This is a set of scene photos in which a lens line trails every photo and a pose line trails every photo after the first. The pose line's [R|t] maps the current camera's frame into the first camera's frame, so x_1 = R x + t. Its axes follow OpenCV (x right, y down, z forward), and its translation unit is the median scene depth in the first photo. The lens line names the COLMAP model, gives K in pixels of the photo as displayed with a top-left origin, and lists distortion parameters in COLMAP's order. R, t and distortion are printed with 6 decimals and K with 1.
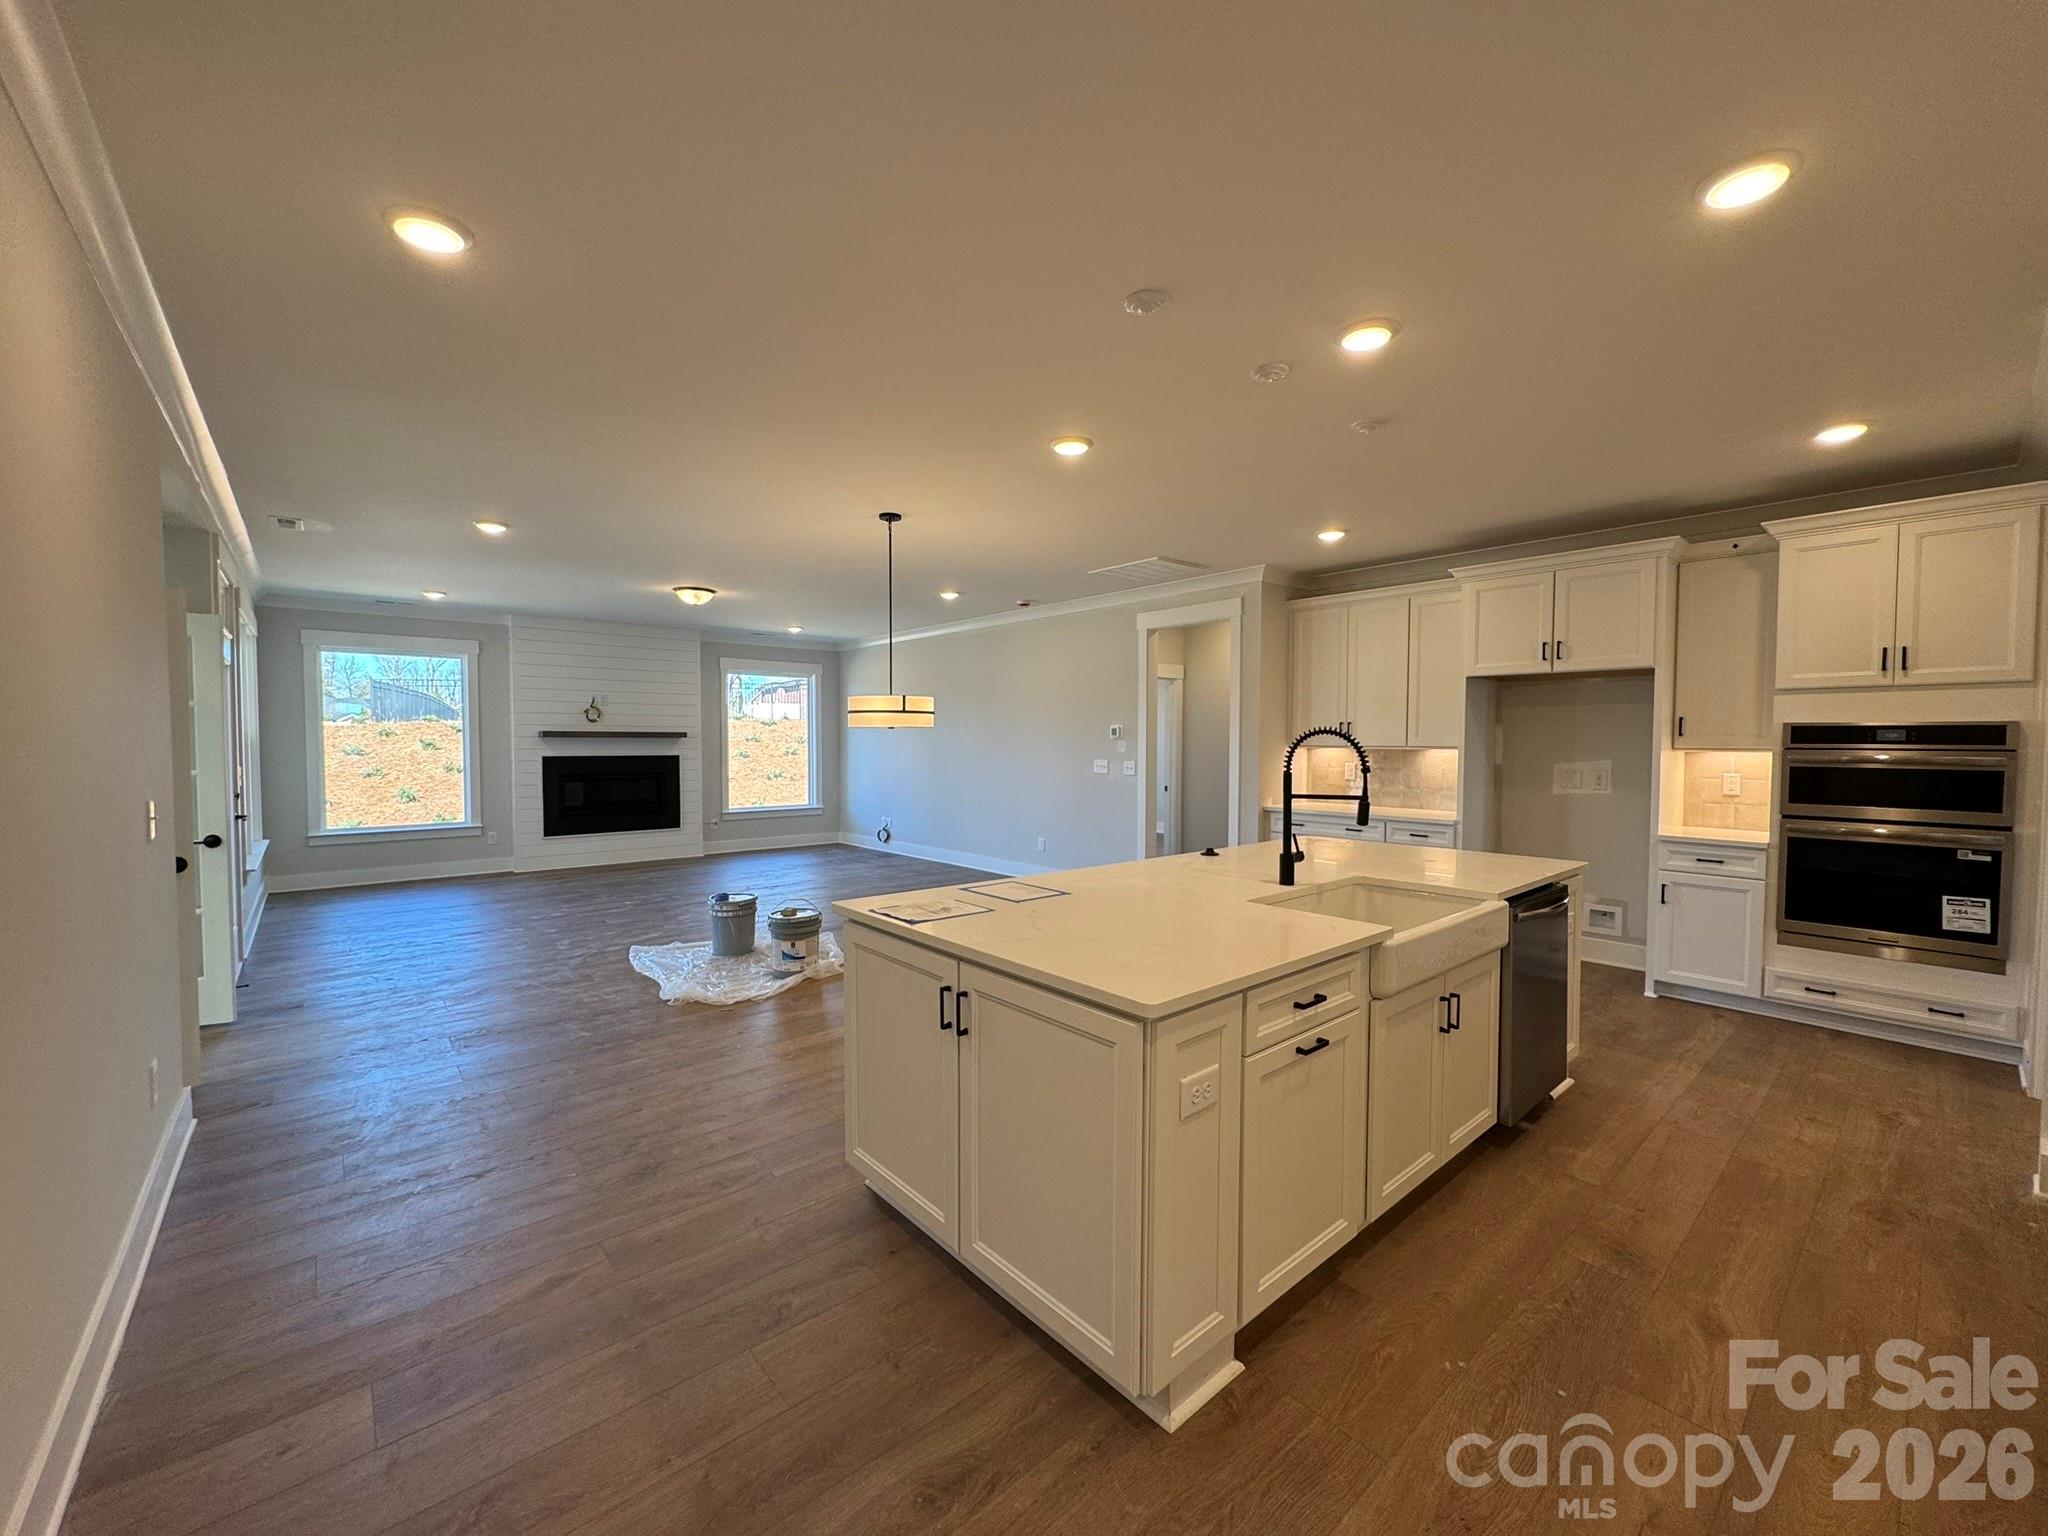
lens RADIAL K [[815.0, 0, 1015.3], [0, 815.0, 762.2], [0, 0, 1]] dist [-0.000883, -0.000020]
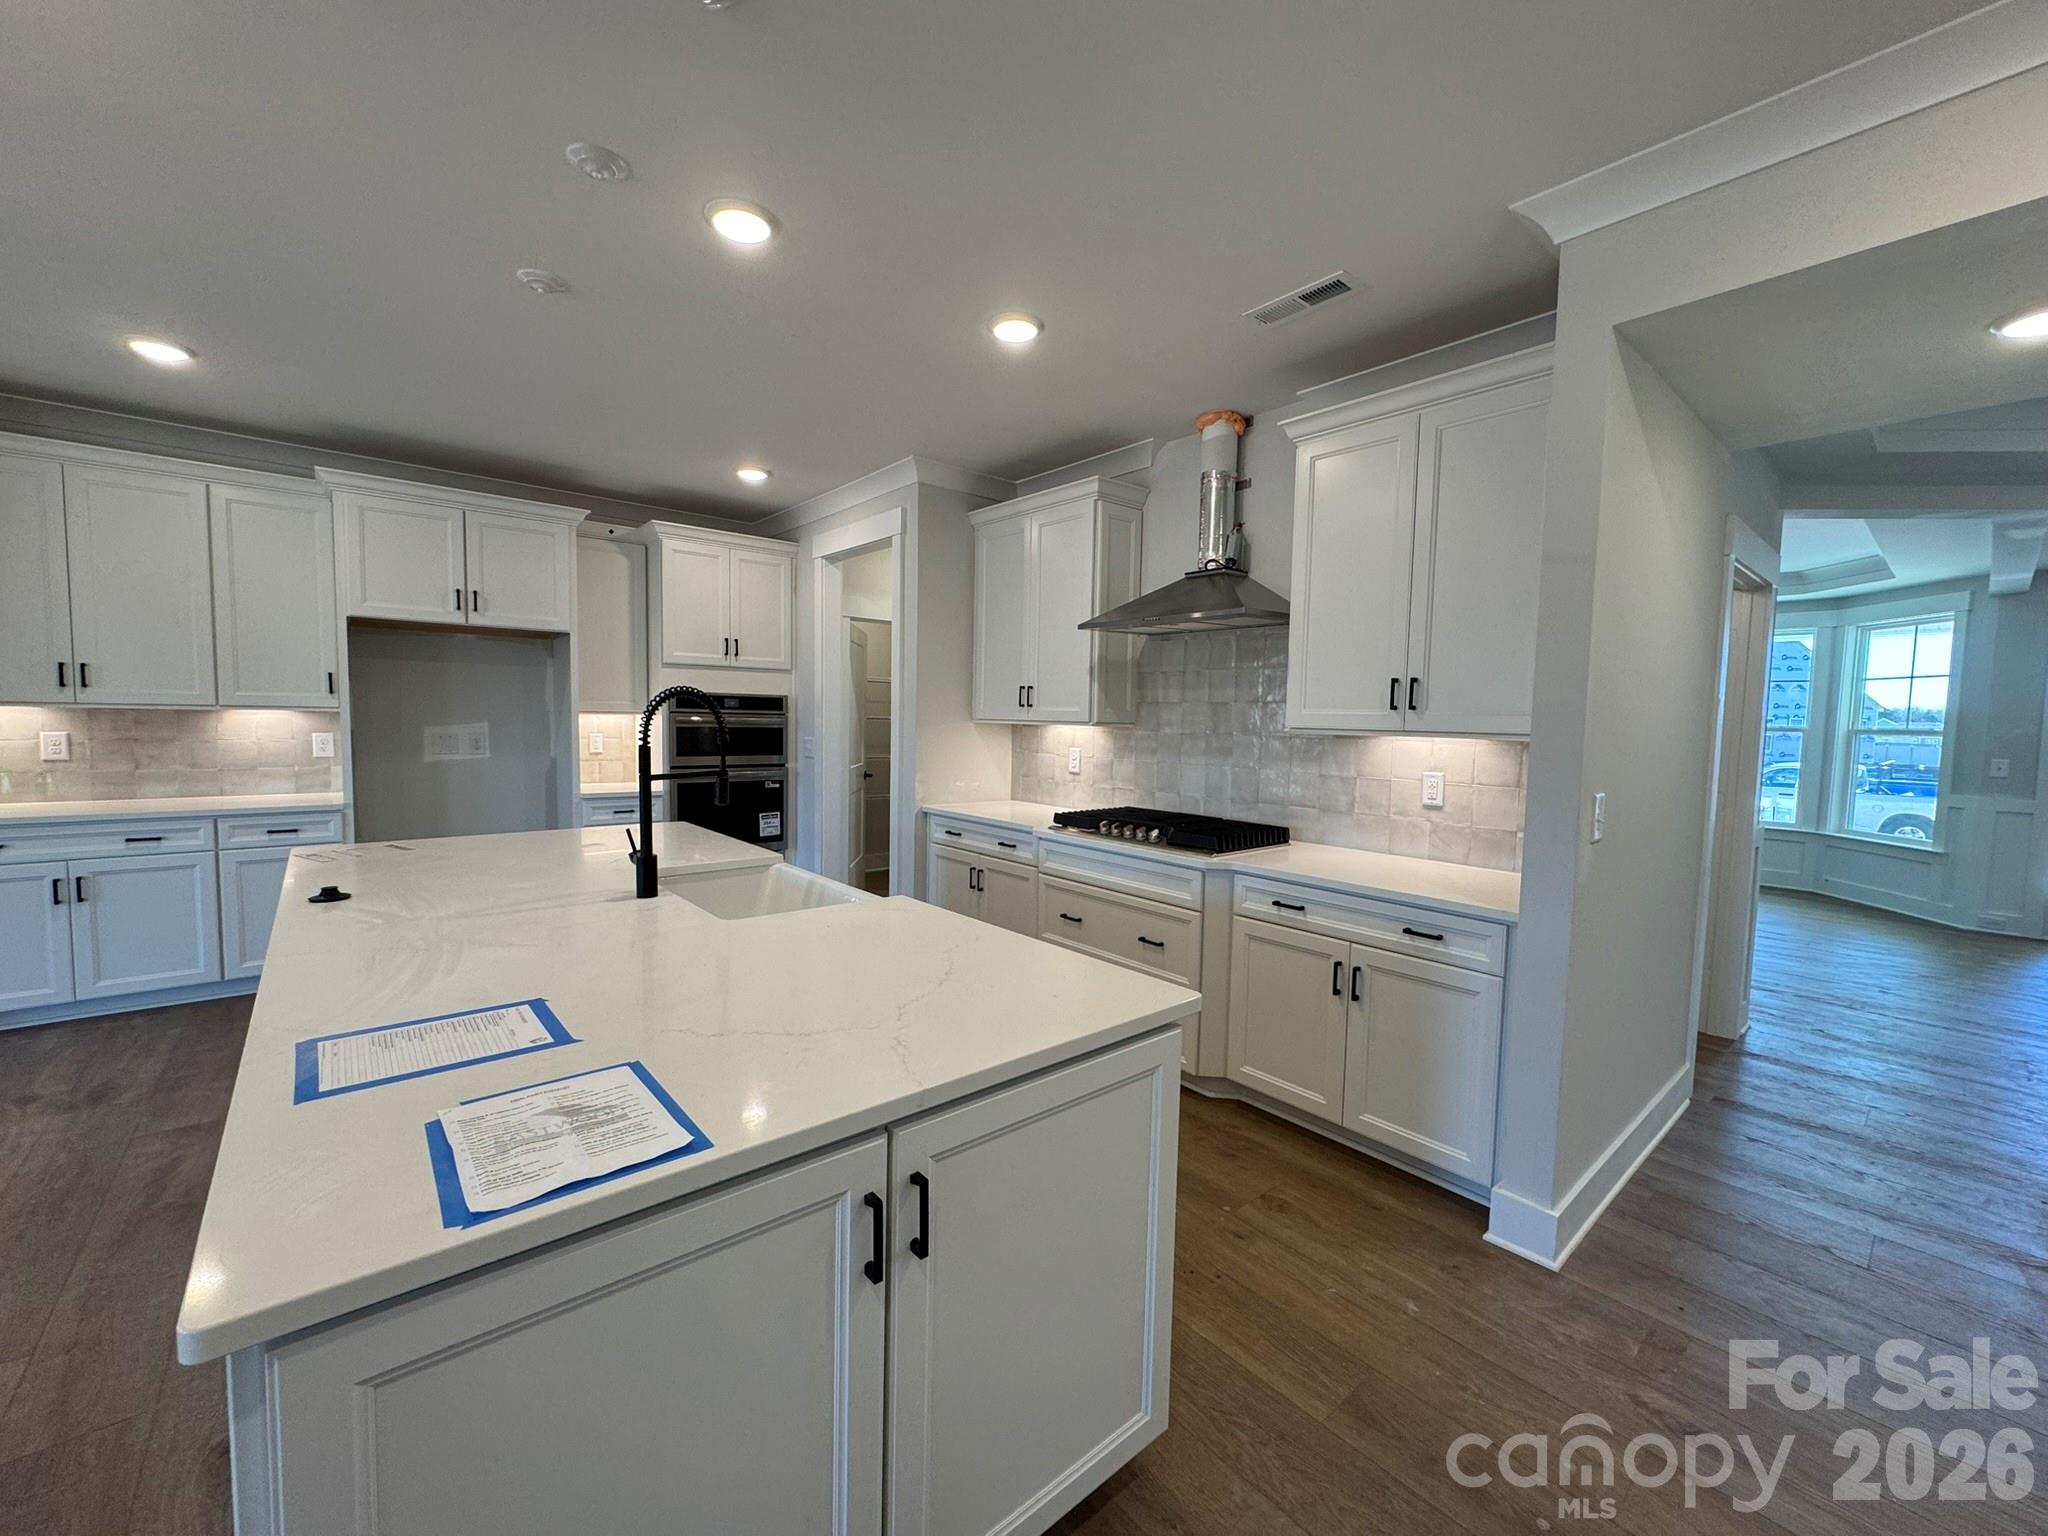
lens RADIAL K [[815.0, 0, 1038.7], [0, 815.0, 766.9], [0, 0, 1]] dist [-0.000883, -0.000020]
pose [[-0.001316, -0.064745, 0.997901, -0.405516], [0.008135, 0.997868, 0.064753, -0.013684], [-0.999966, 0.008203, -0.000787, 0.643191]]
